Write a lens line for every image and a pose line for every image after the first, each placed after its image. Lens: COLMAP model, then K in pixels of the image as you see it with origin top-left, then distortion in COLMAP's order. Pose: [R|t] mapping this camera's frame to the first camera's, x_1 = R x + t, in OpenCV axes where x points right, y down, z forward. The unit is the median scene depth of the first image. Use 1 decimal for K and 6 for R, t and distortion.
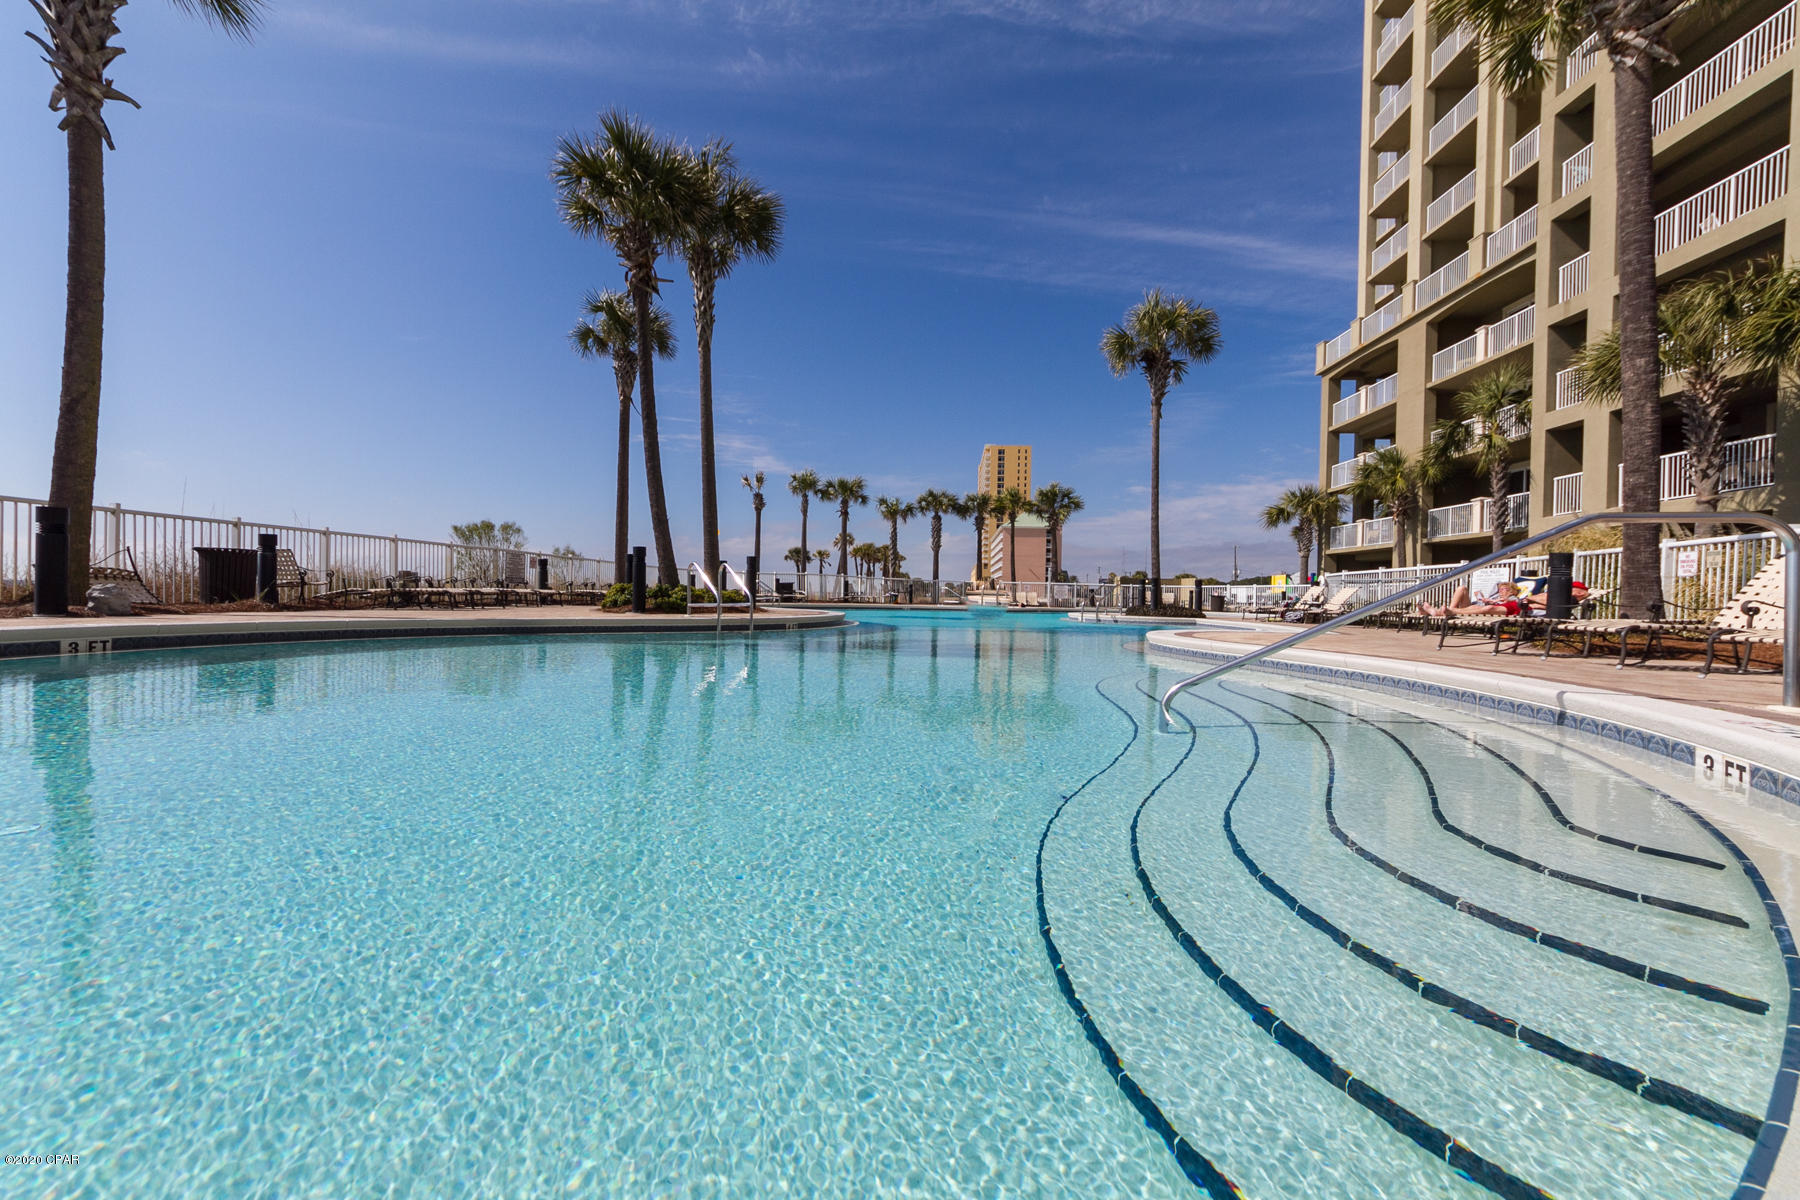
lens RADIAL K [[701.0, 0, 903.8], [0, 701.0, 607.5], [0, 0, 1]] dist [-0.000438, 0.003020]
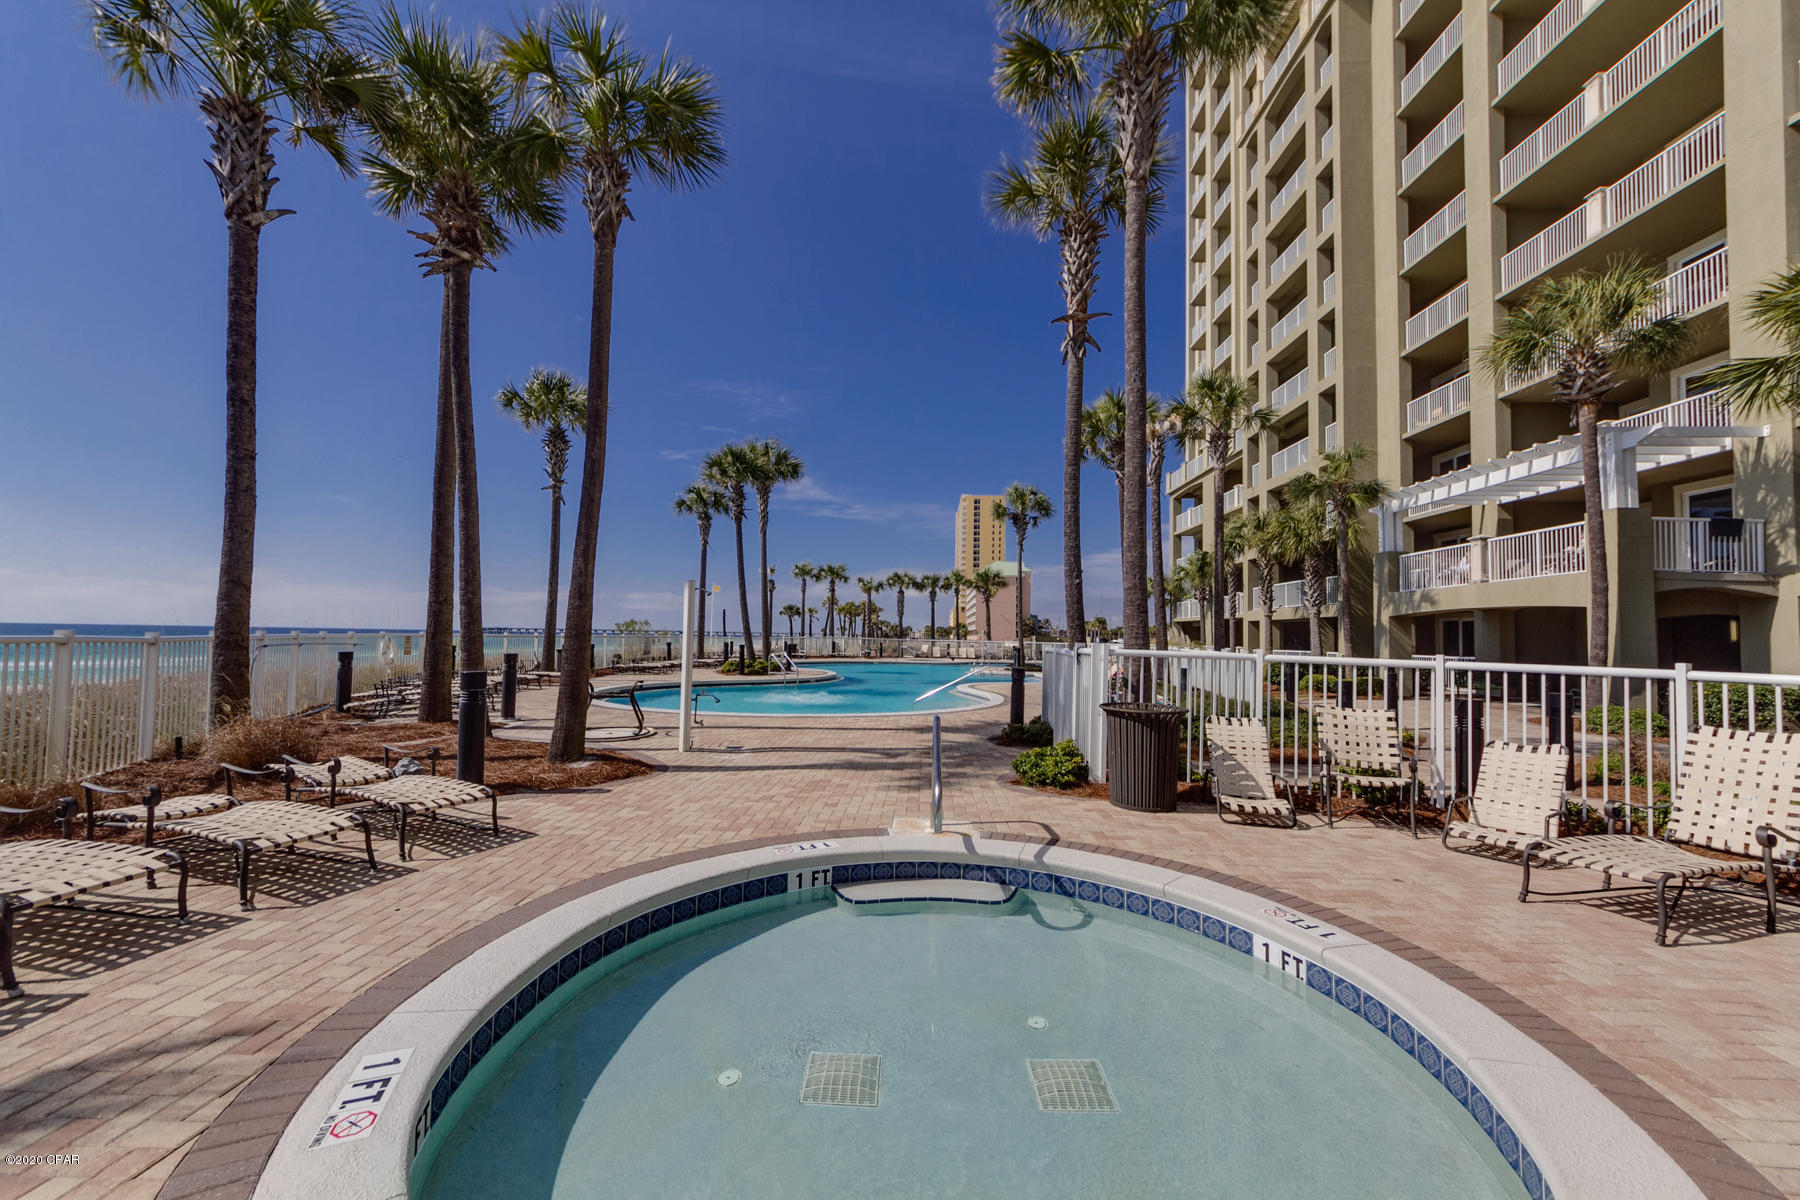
lens RADIAL K [[838.9, 0, 897.9], [0, 838.9, 575.0], [0, 0, 1]] dist [0.001983, -0.000257]
pose [[0.999984, -0.003363, 0.004551, 0.057590], [0.003691, 0.997248, -0.074040, -0.068892], [-0.004290, 0.074056, 0.997245, -1.011505]]
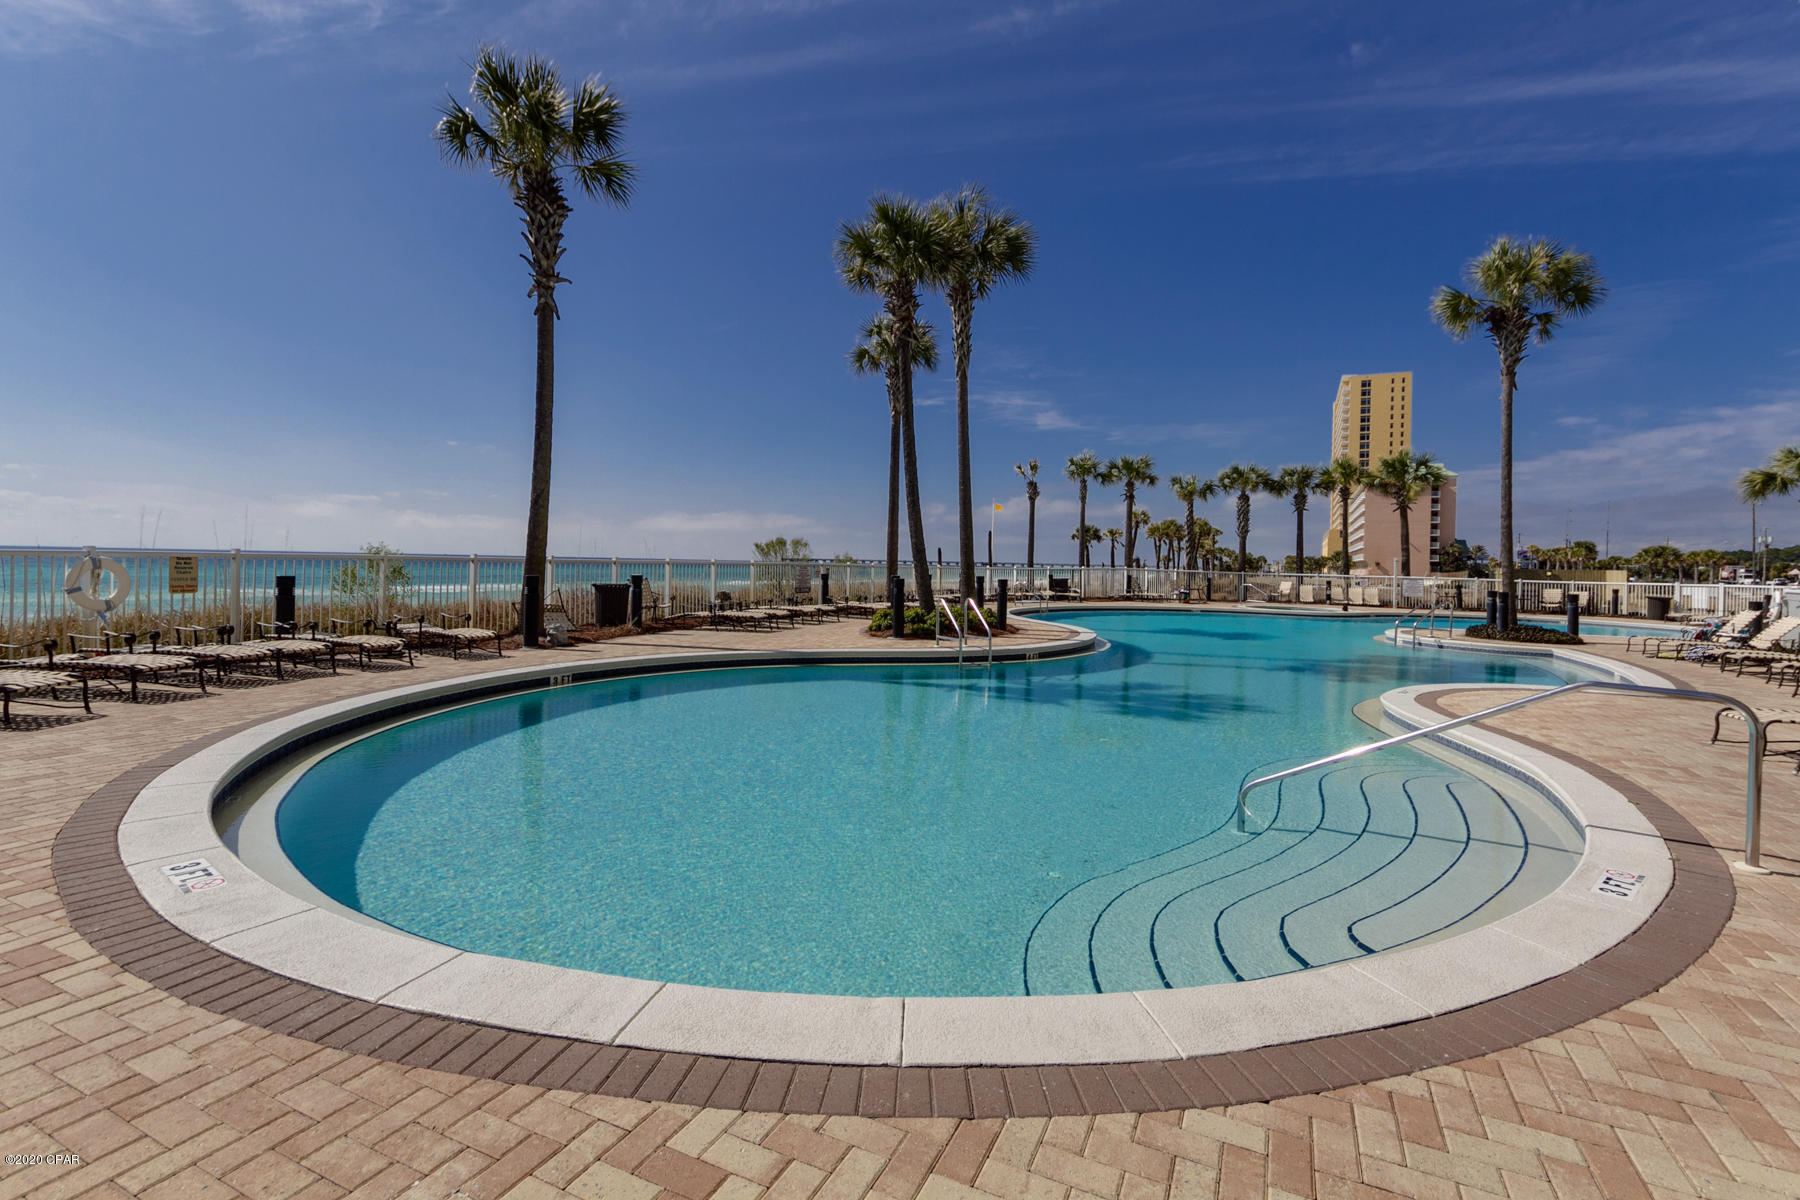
lens RADIAL K [[838.9, 0, 897.9], [0, 838.9, 575.0], [0, 0, 1]] dist [0.001983, -0.000257]
pose [[0.923121, 0.002114, -0.384505, 0.086350], [-0.001104, 0.999995, 0.002847, -0.062047], [0.384509, -0.002204, 0.923119, -0.152526]]
